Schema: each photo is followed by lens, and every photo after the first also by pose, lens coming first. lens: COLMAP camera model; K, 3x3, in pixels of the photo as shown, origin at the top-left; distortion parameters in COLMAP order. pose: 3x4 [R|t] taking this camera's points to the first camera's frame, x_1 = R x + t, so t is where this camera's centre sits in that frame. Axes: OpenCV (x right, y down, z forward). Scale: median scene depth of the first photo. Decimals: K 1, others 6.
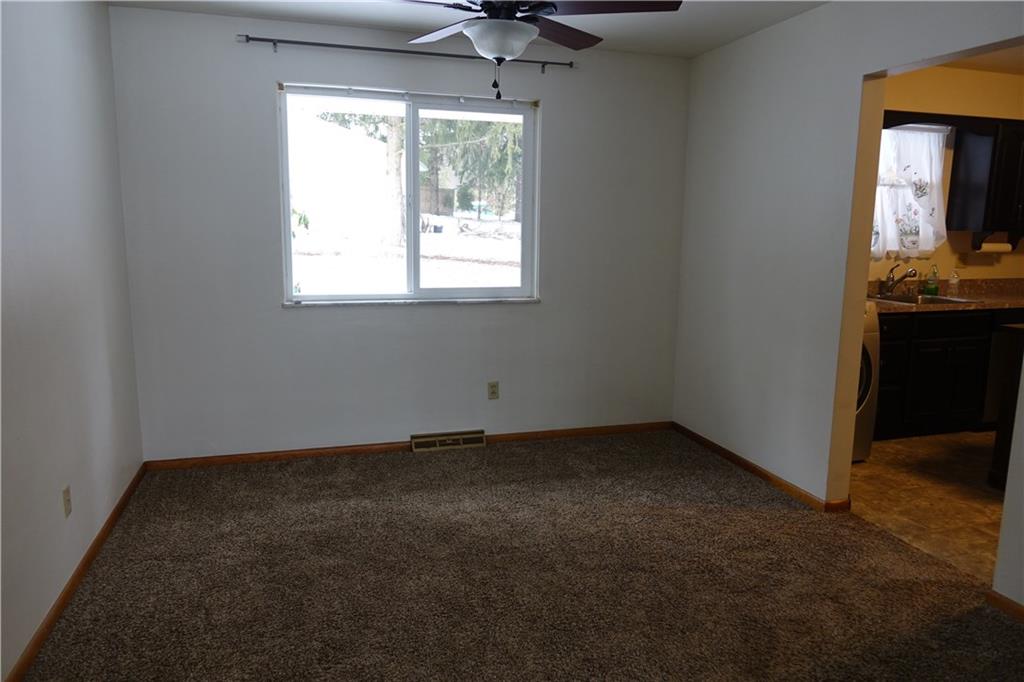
lens RADIAL K [[686.0, 0, 513.6], [0, 686.0, 338.3], [0, 0, 1]] dist [-0.002363, 0.003461]
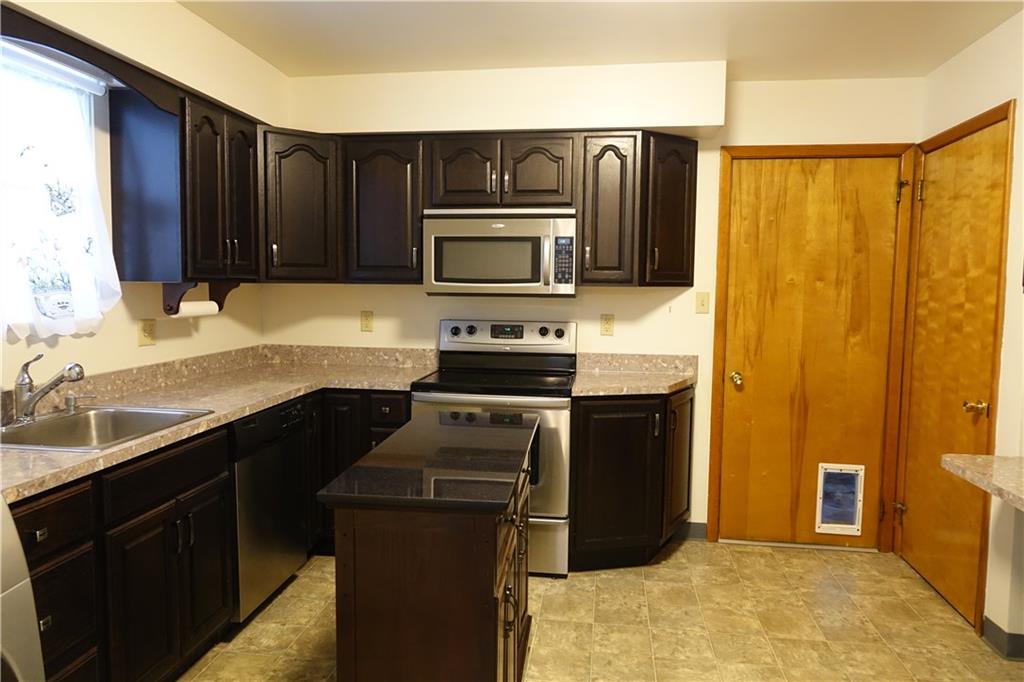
lens RADIAL K [[702.6, 0, 507.6], [0, 702.6, 337.9], [0, 0, 1]] dist [-0.010224, 0.018474]
pose [[0.423970, -0.076498, 0.902440, 0.367711], [0.137430, 0.990322, 0.019383, -0.115218], [-0.895189, 0.115804, 0.430380, 0.700468]]
